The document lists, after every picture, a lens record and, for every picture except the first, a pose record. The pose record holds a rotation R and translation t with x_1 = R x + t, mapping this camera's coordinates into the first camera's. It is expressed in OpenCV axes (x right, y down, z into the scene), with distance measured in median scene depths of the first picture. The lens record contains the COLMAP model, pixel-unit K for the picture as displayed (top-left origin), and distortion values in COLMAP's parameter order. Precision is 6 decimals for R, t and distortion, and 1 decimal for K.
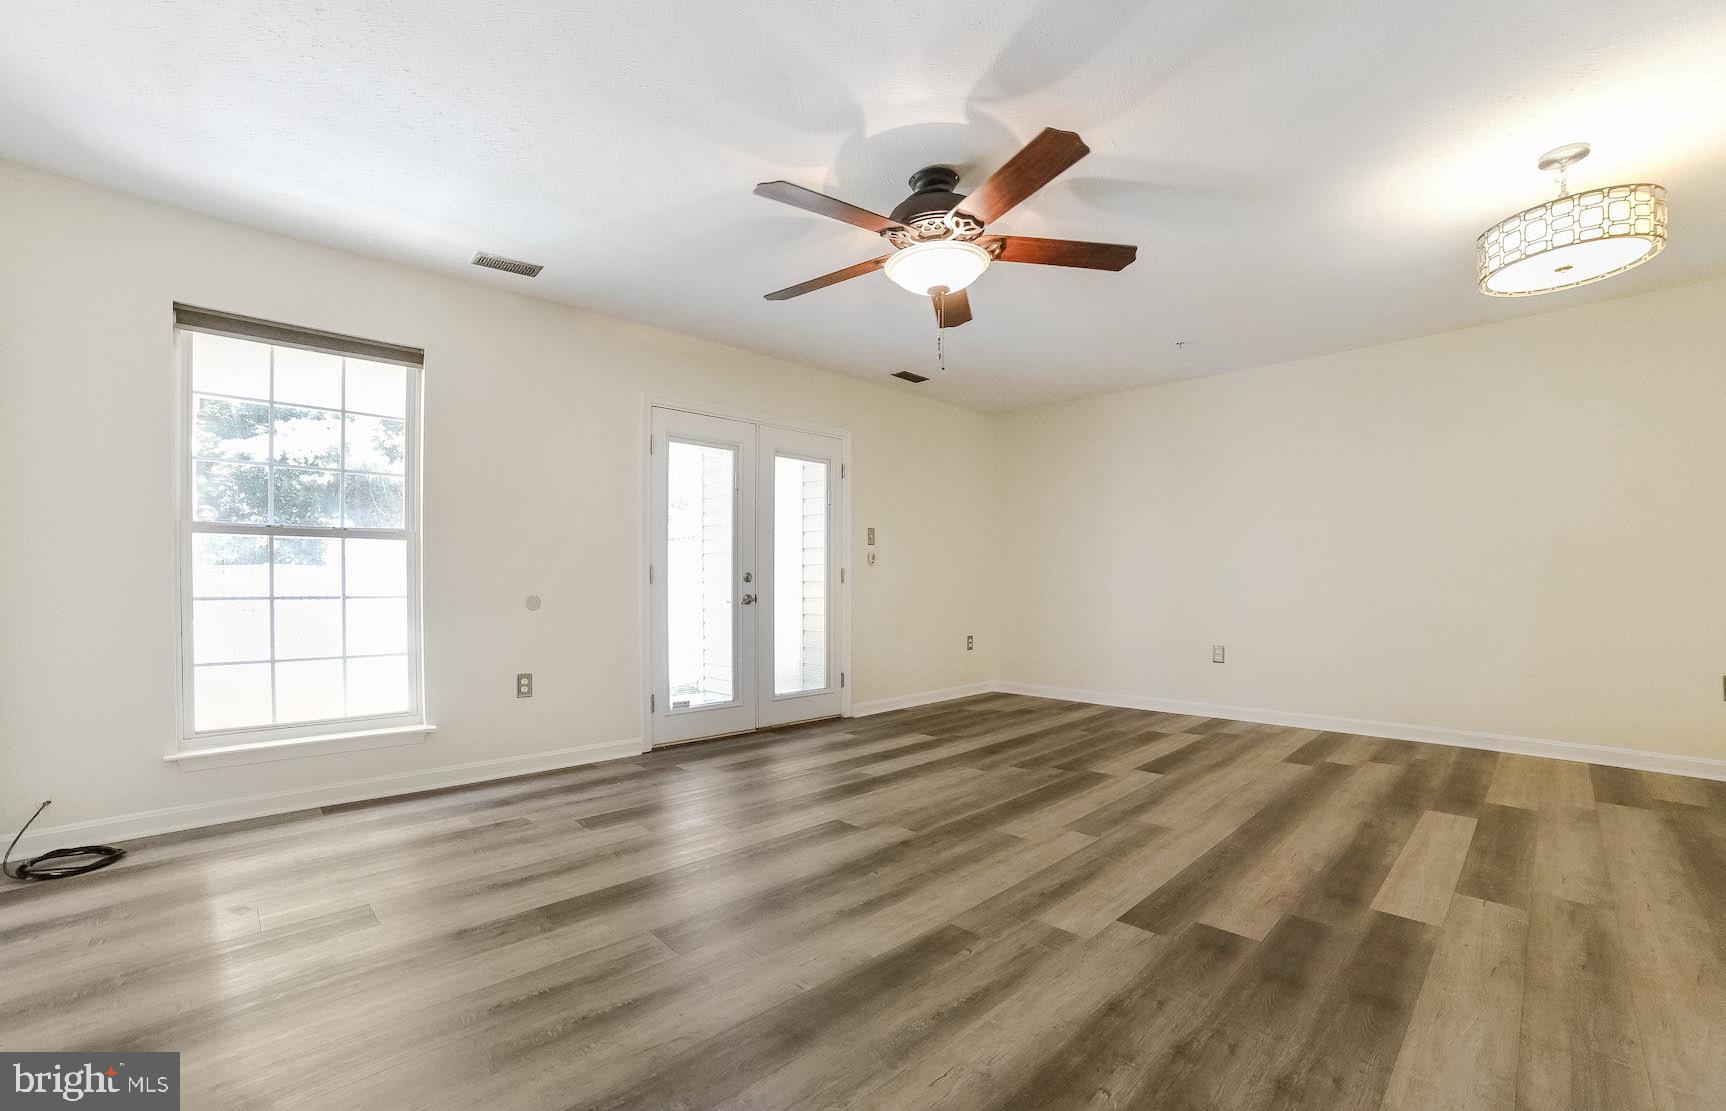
lens RADIAL K [[701.1, 0, 880.2], [0, 701.1, 592.4], [0, 0, 1]] dist [-0.090982, 0.034646]
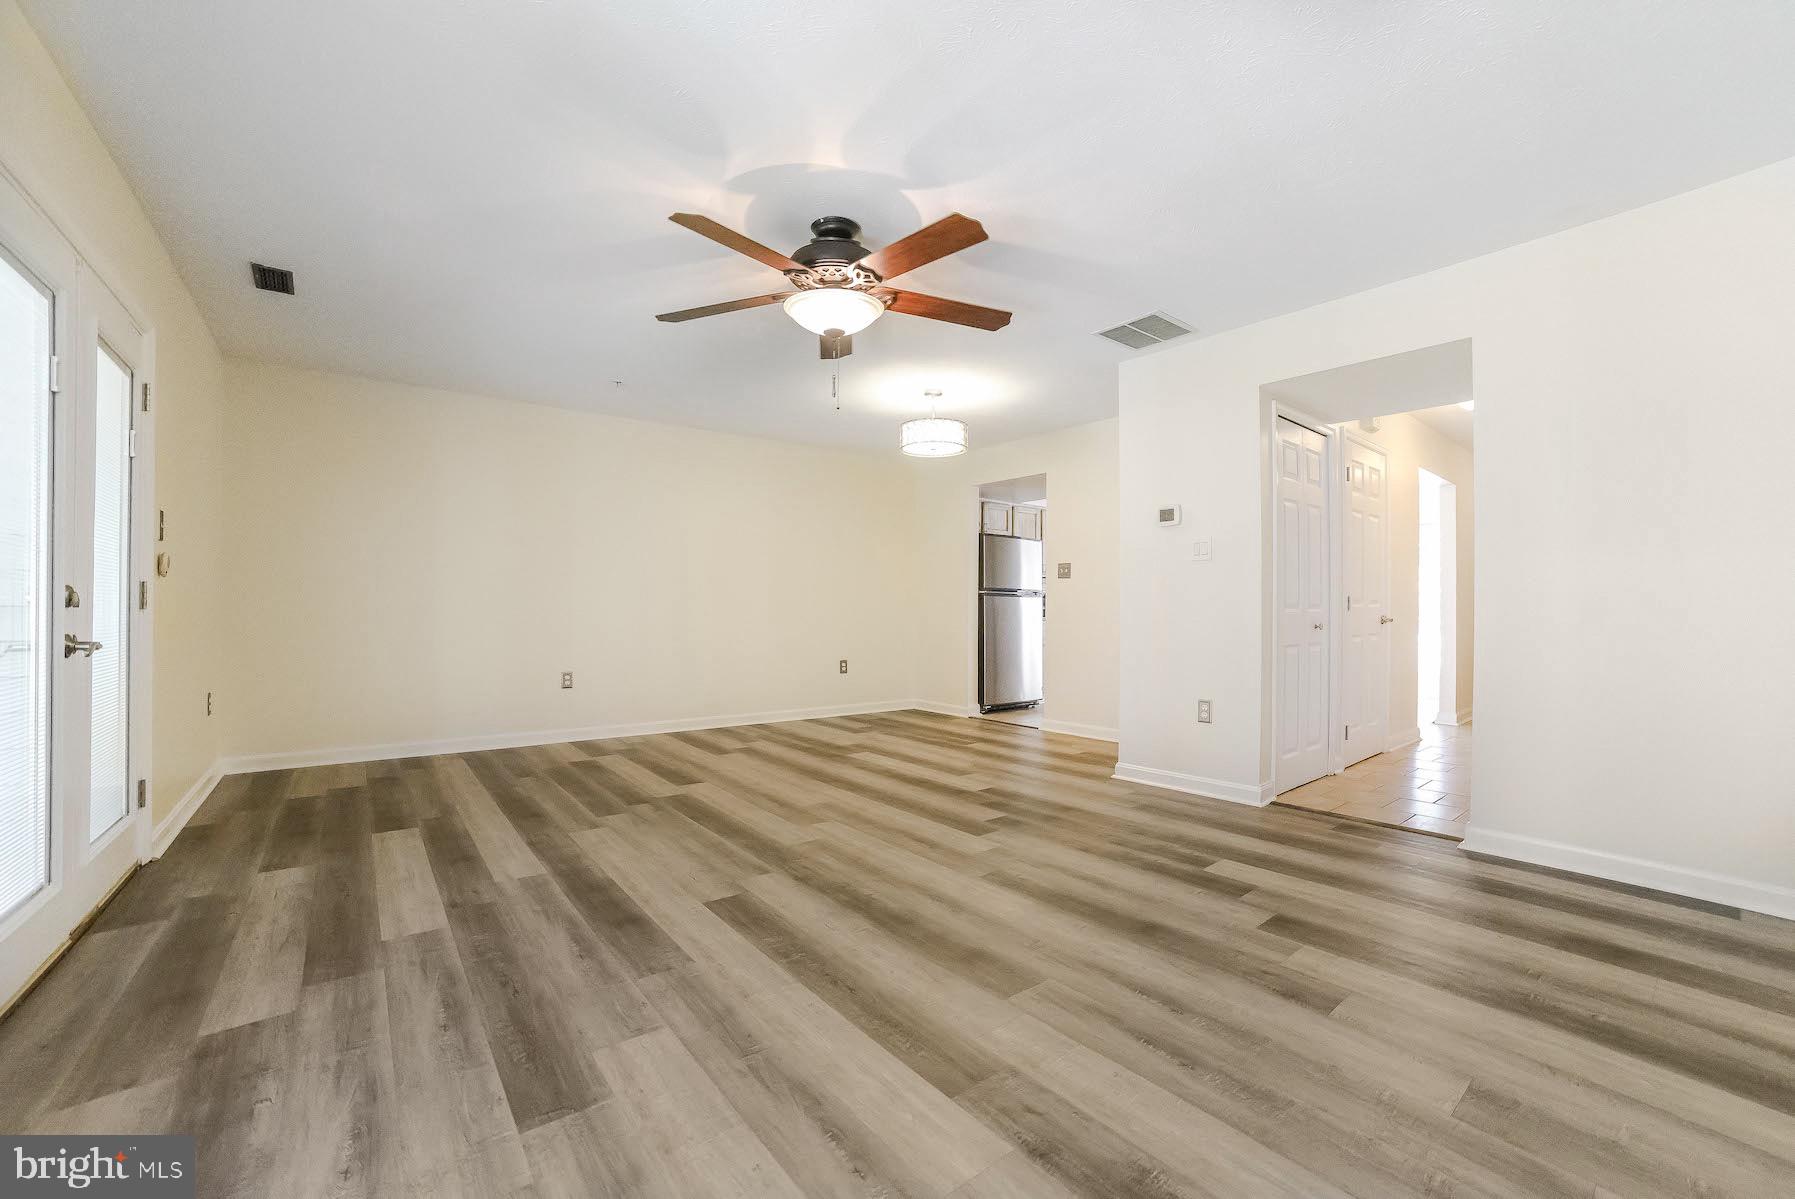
lens RADIAL K [[720.1, 0, 900.5], [0, 720.1, 618.5], [0, 0, 1]] dist [-0.084955, 0.029692]
pose [[0.109139, -0.006522, 0.994005, -0.689375], [0.005778, 0.999966, 0.005927, -0.000990], [-0.994010, 0.005096, 0.109173, 0.567319]]
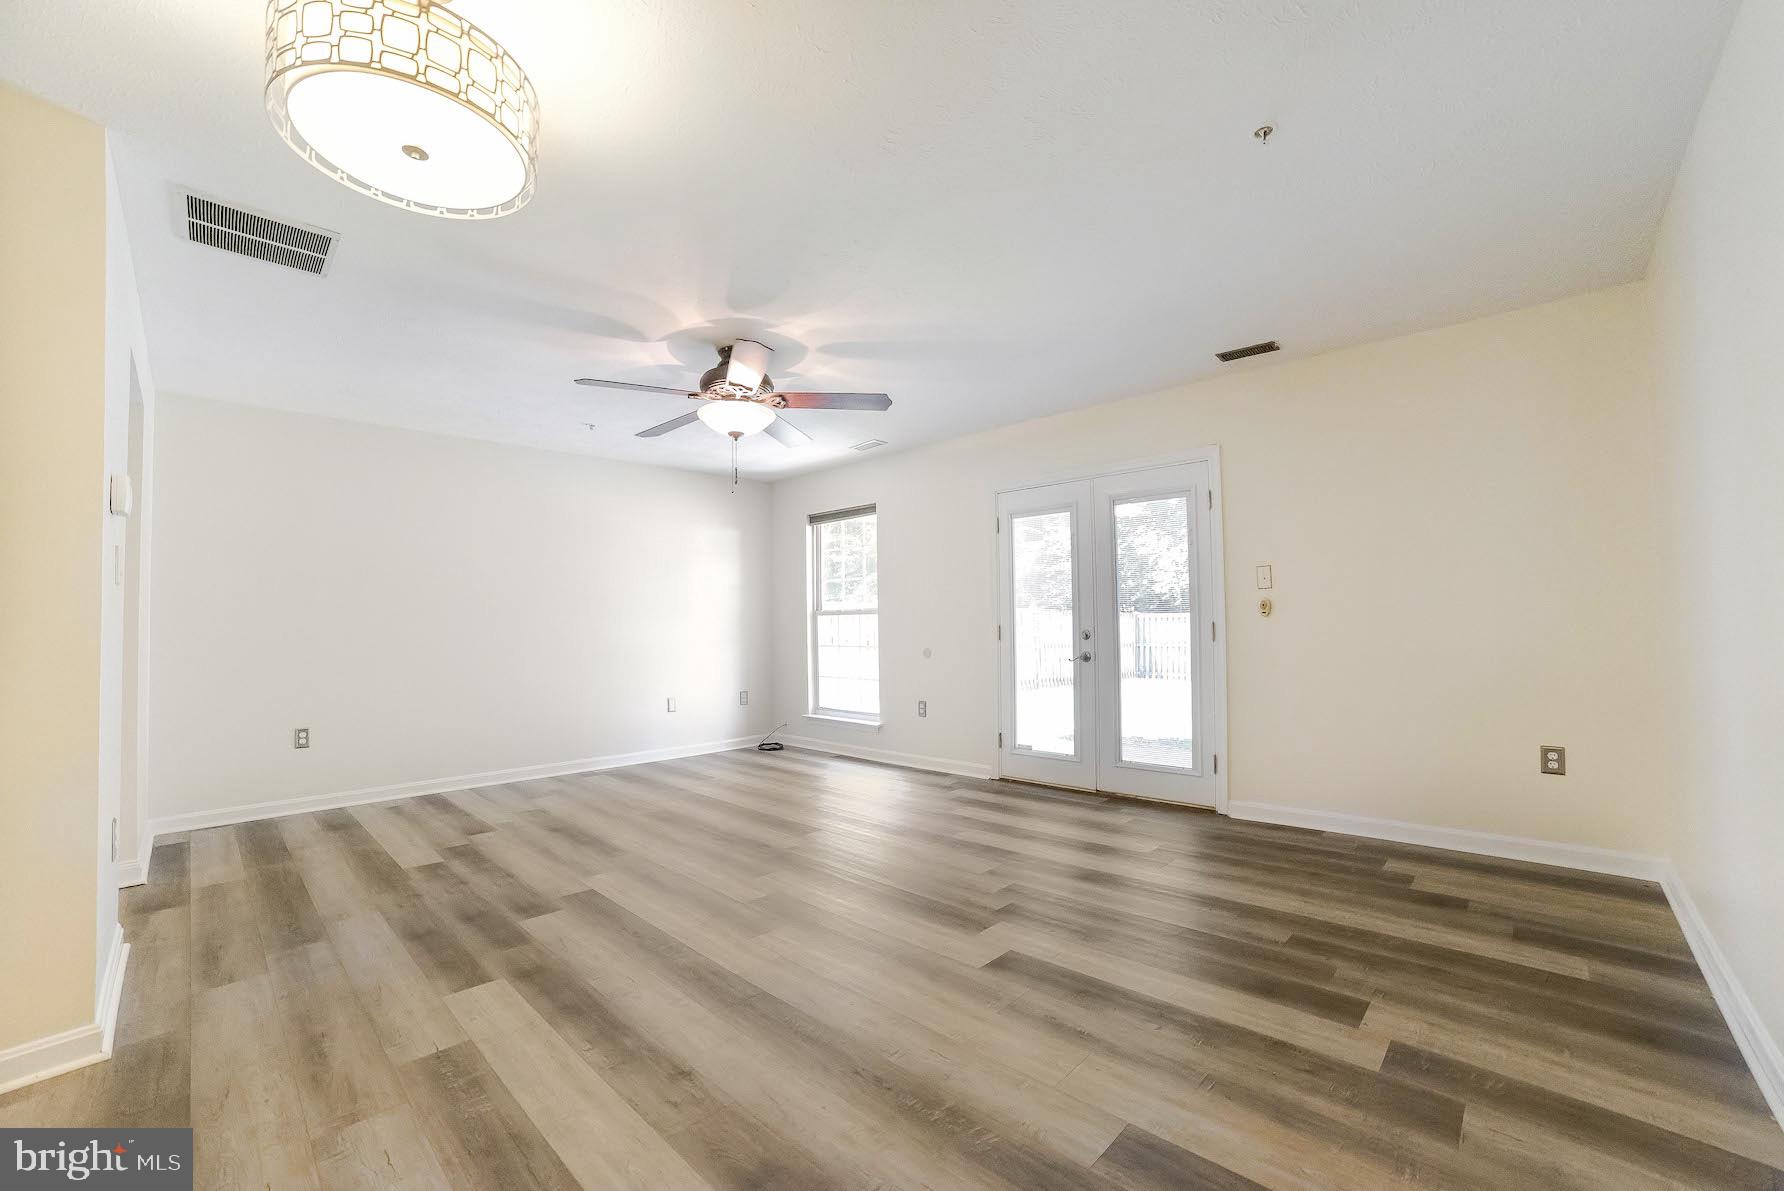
lens RADIAL K [[715.7, 0, 895.0], [0, 715.7, 614.4], [0, 0, 1]] dist [-0.084955, 0.029692]
pose [[0.031494, -0.016979, -0.999360, 1.058206], [0.000411, 0.999856, -0.016974, -0.043167], [0.999504, 0.000124, 0.031496, 0.910154]]
